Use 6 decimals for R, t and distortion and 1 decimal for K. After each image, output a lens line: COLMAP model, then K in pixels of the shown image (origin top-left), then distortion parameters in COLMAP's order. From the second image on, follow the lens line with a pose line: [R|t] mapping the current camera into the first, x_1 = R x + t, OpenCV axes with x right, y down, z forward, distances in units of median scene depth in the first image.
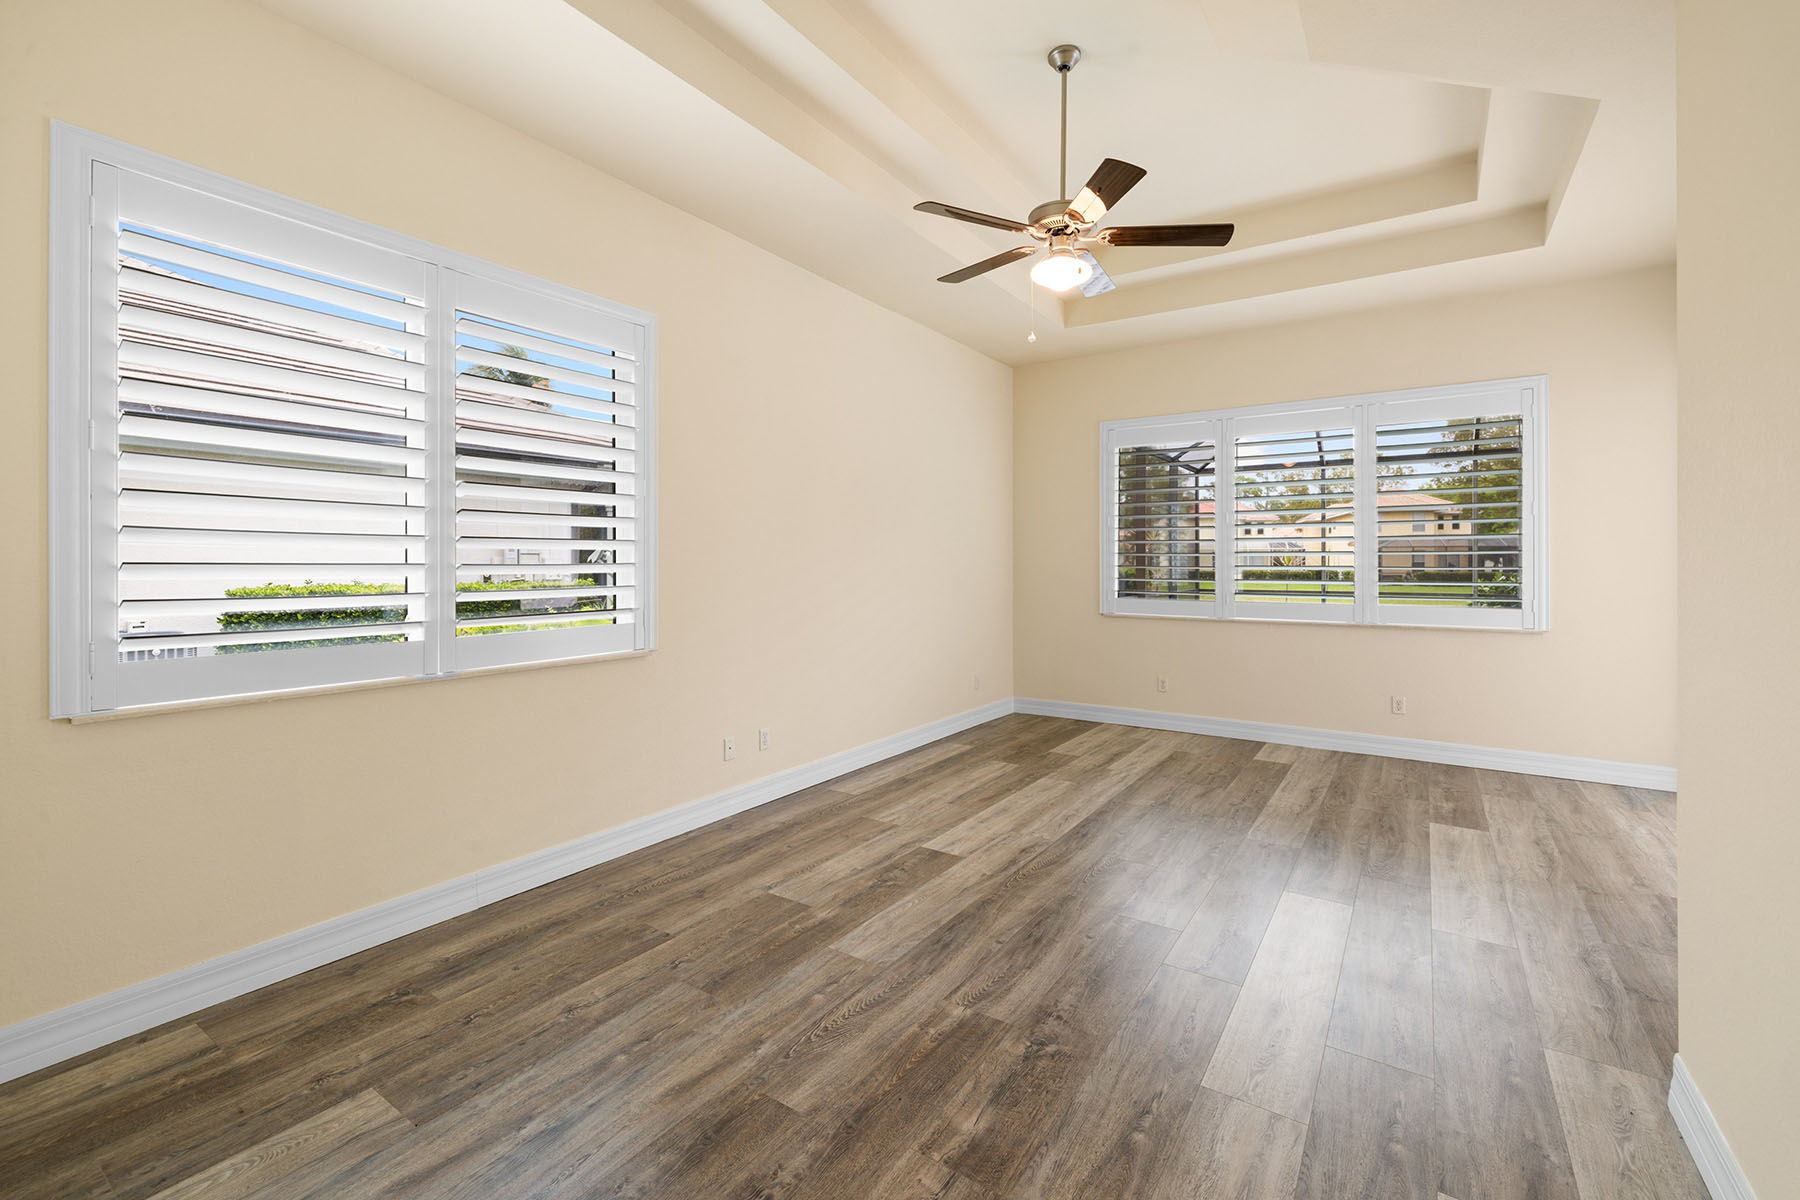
lens RADIAL K [[757.8, 0, 896.9], [0, 757.8, 584.6], [0, 0, 1]] dist [0.000145, 0.000363]
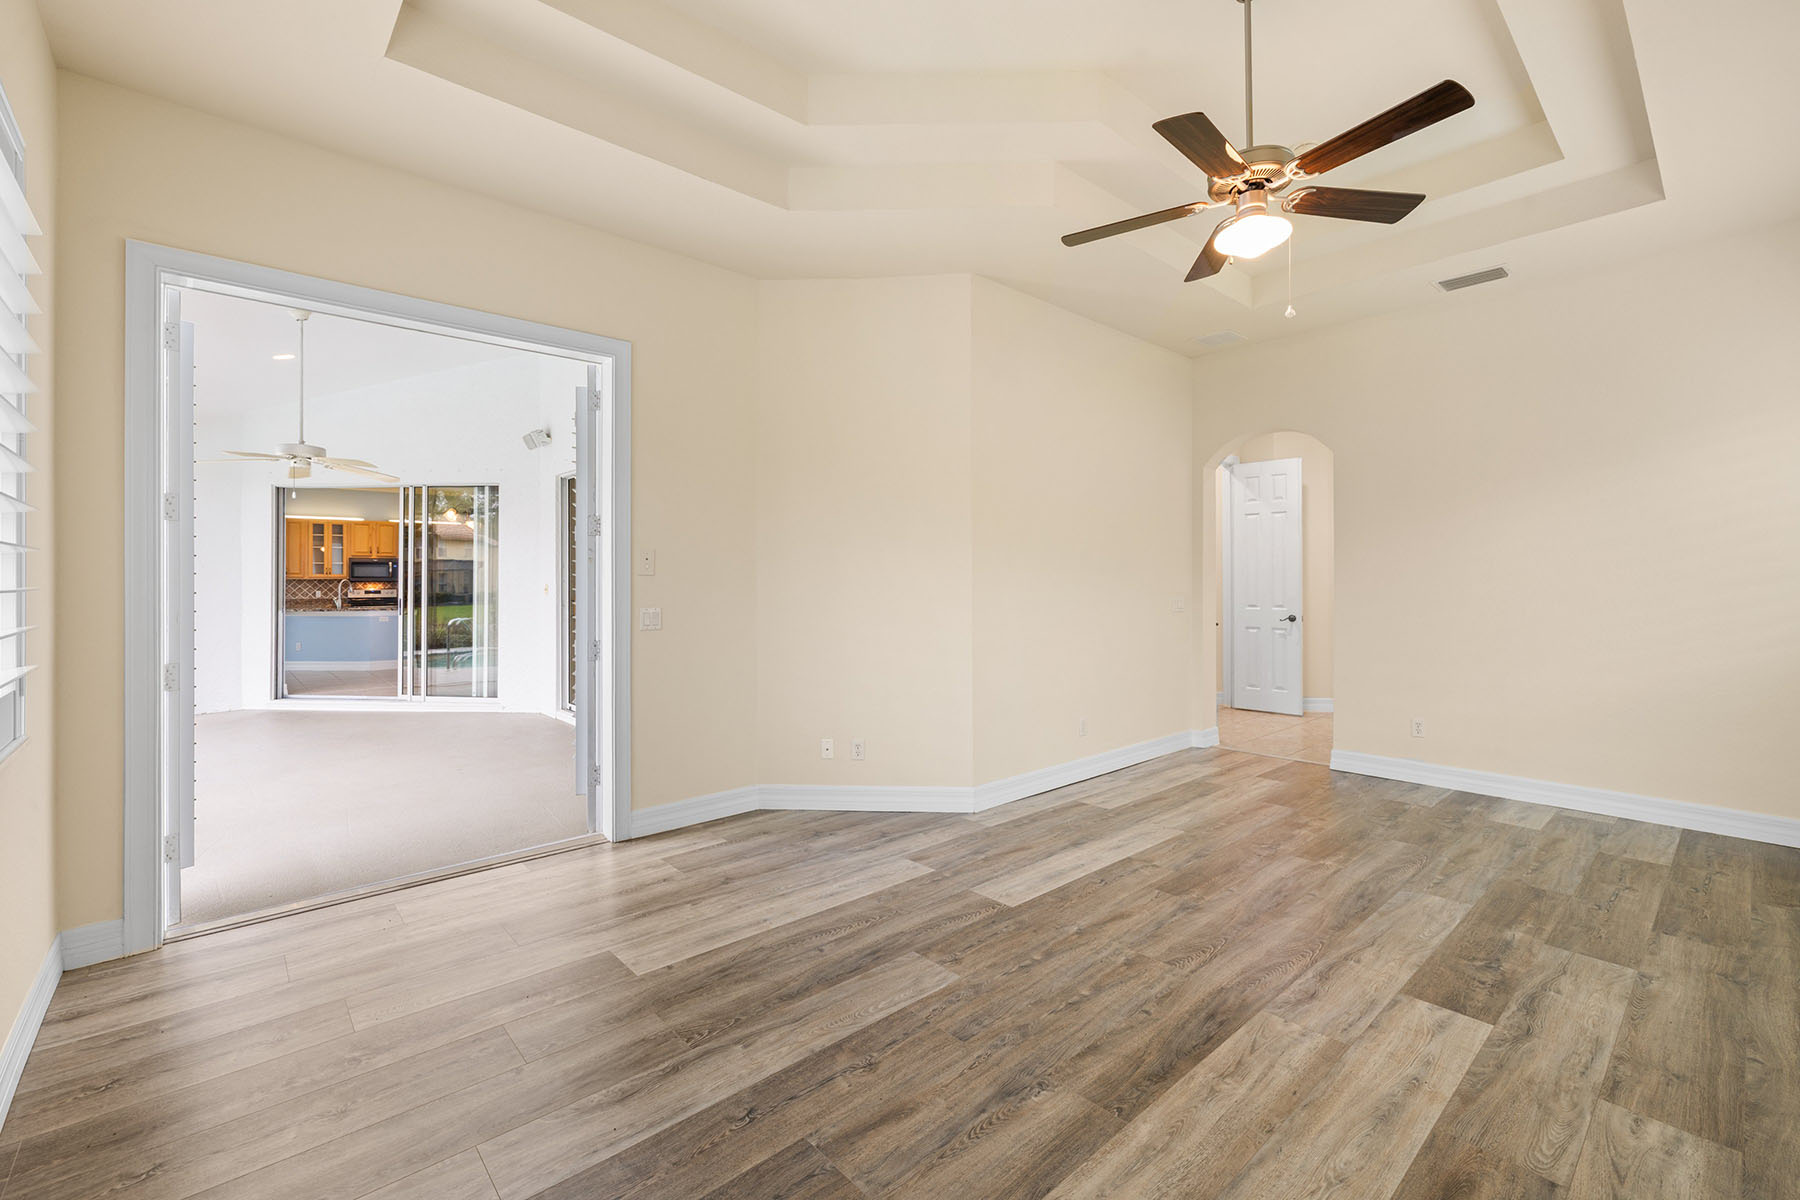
lens RADIAL K [[757.8, 0, 896.9], [0, 757.8, 584.6], [0, 0, 1]] dist [0.000145, 0.000363]
pose [[-0.970901, -0.000232, 0.239481, 0.394643], [0.008102, 0.999395, 0.033816, -0.051267], [-0.239344, 0.034772, -0.970312, 1.868511]]
